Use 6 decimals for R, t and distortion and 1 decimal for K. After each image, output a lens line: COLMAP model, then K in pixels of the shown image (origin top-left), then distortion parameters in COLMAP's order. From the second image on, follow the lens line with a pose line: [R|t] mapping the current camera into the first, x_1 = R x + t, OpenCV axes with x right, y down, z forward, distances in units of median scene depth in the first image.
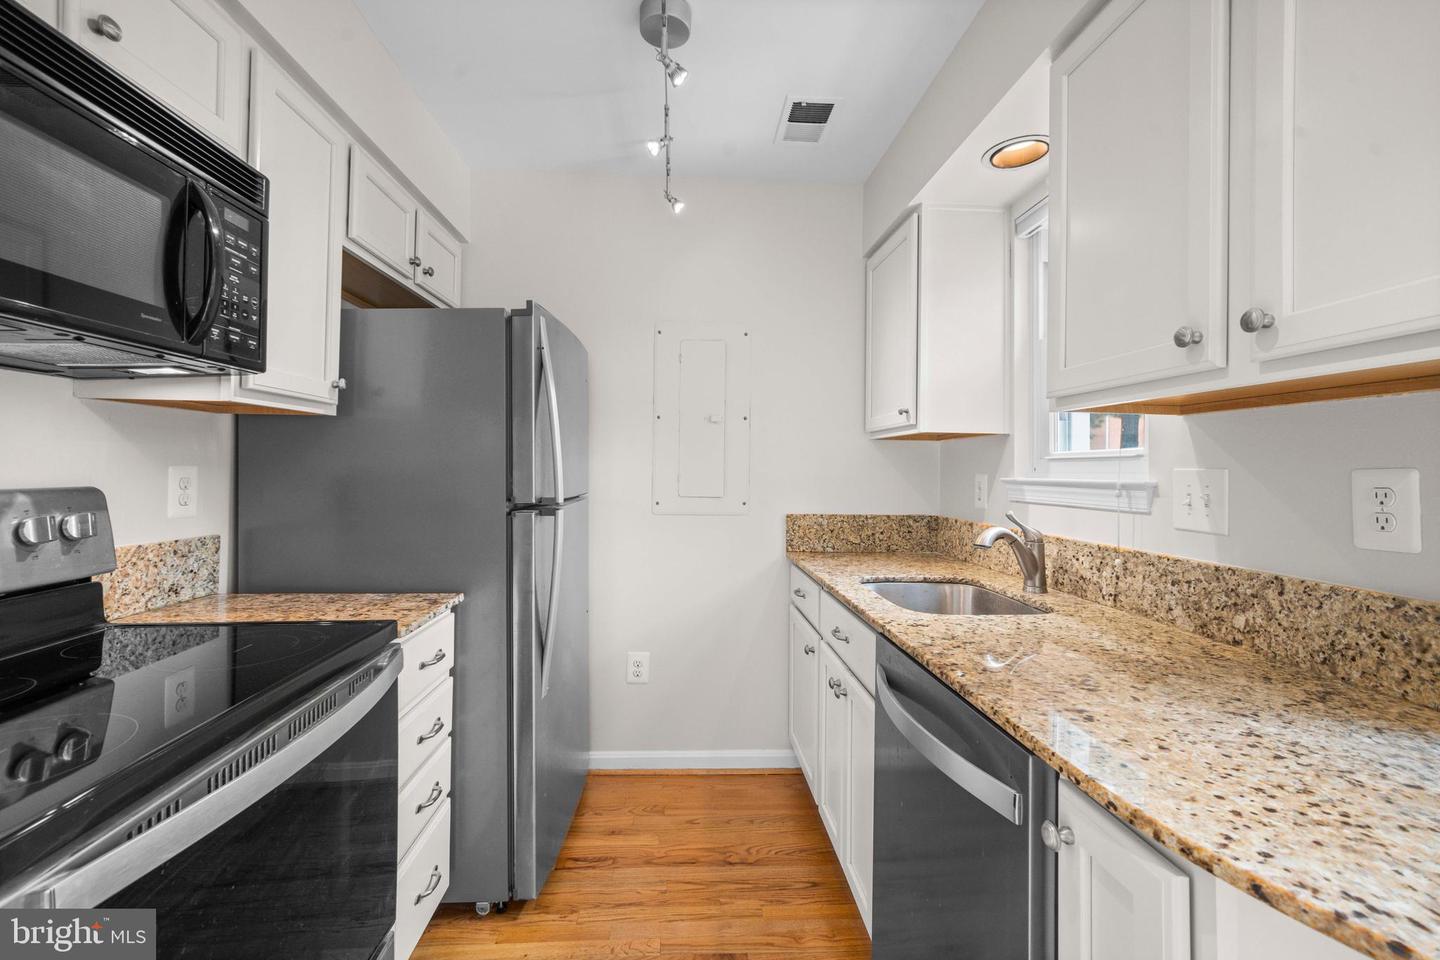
lens RADIAL K [[613.1, 0, 713.9], [0, 613.1, 456.1], [0, 0, 1]] dist [-0.000741, 0.001755]
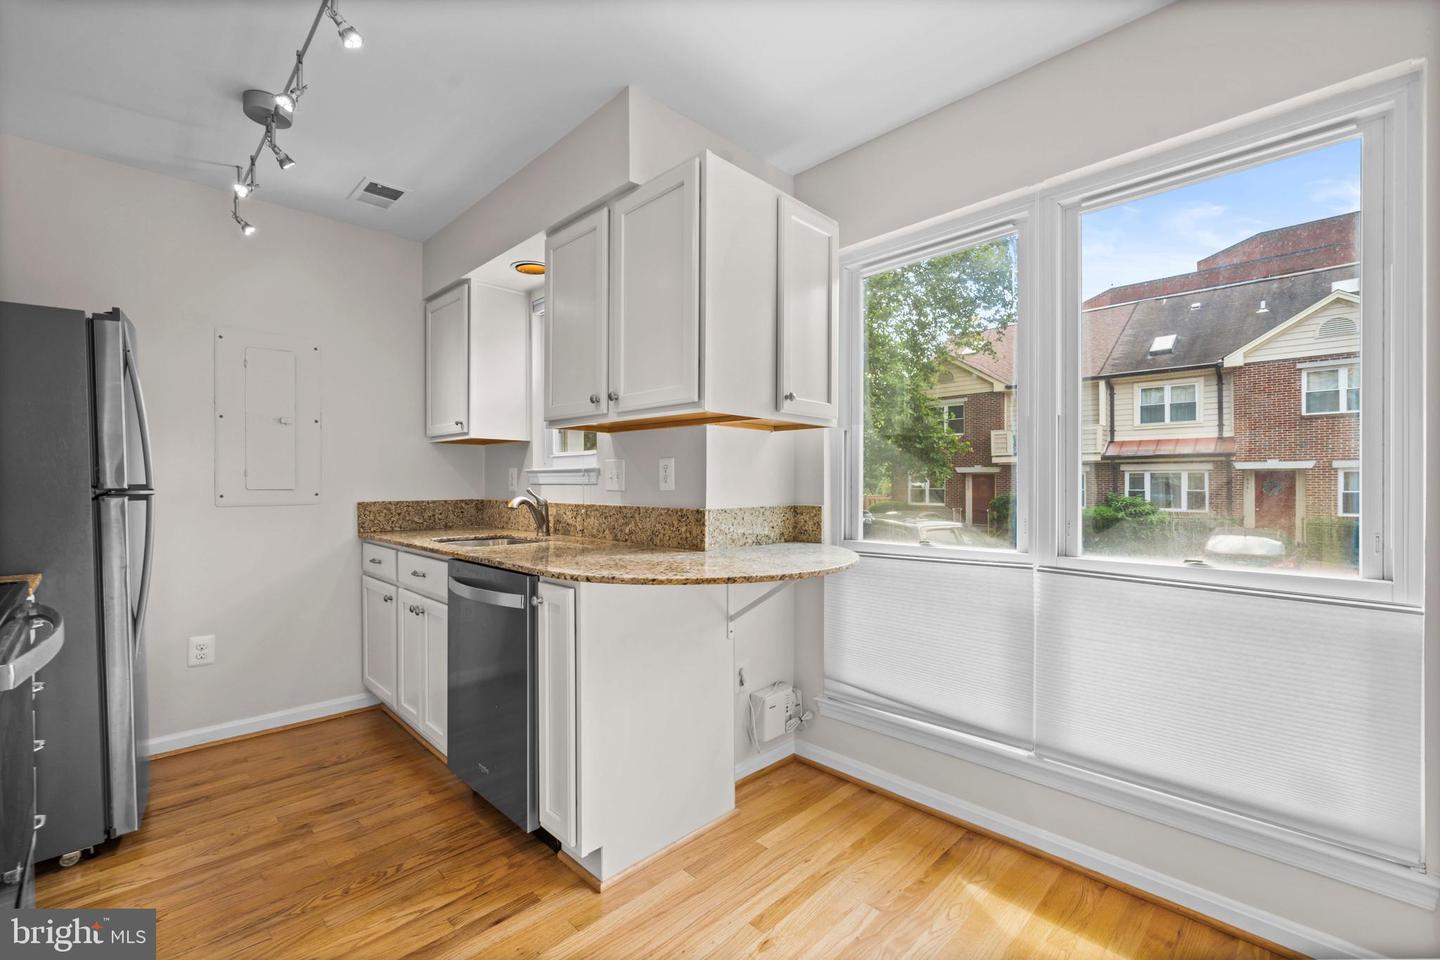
lens RADIAL K [[613.1, 0, 722.6], [0, 613.1, 482.2], [0, 0, 1]] dist [-0.000741, 0.001755]
pose [[0.745265, -0.015289, 0.666594, -0.230021], [-0.003040, 0.999649, 0.026327, 0.031336], [-0.666762, -0.021647, 0.744956, -0.584430]]
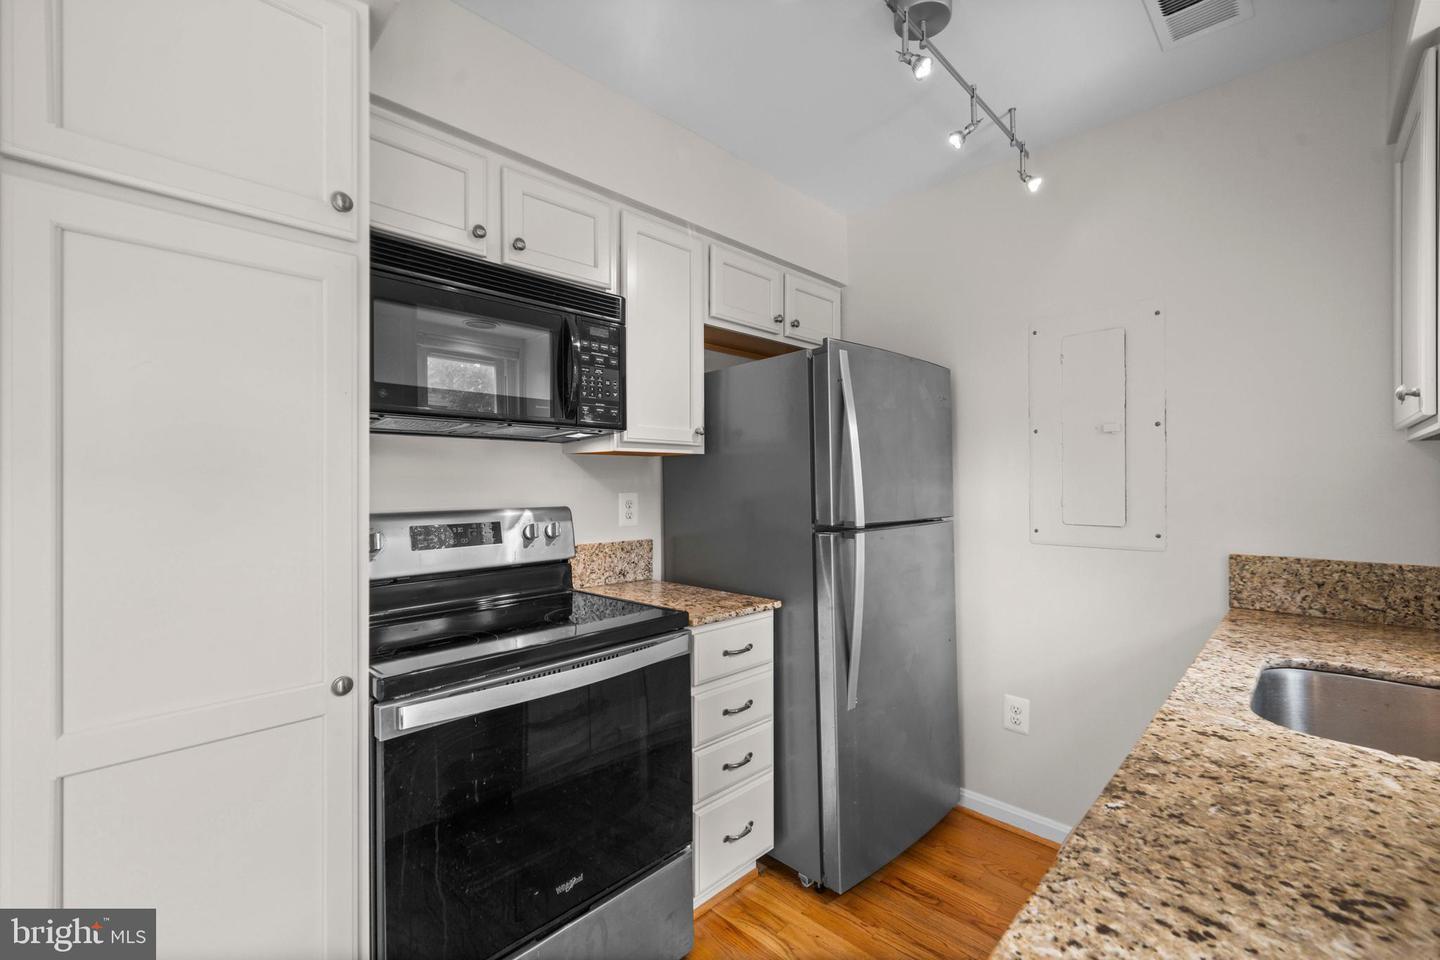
lens RADIAL K [[613.1, 0, 731.0], [0, 613.1, 478.7], [0, 0, 1]] dist [-0.000741, 0.001755]
pose [[0.674037, -0.017822, -0.738483, 0.385678], [0.024910, 0.999689, -0.001390, -0.008914], [0.738278, -0.017459, 0.674271, 0.146337]]
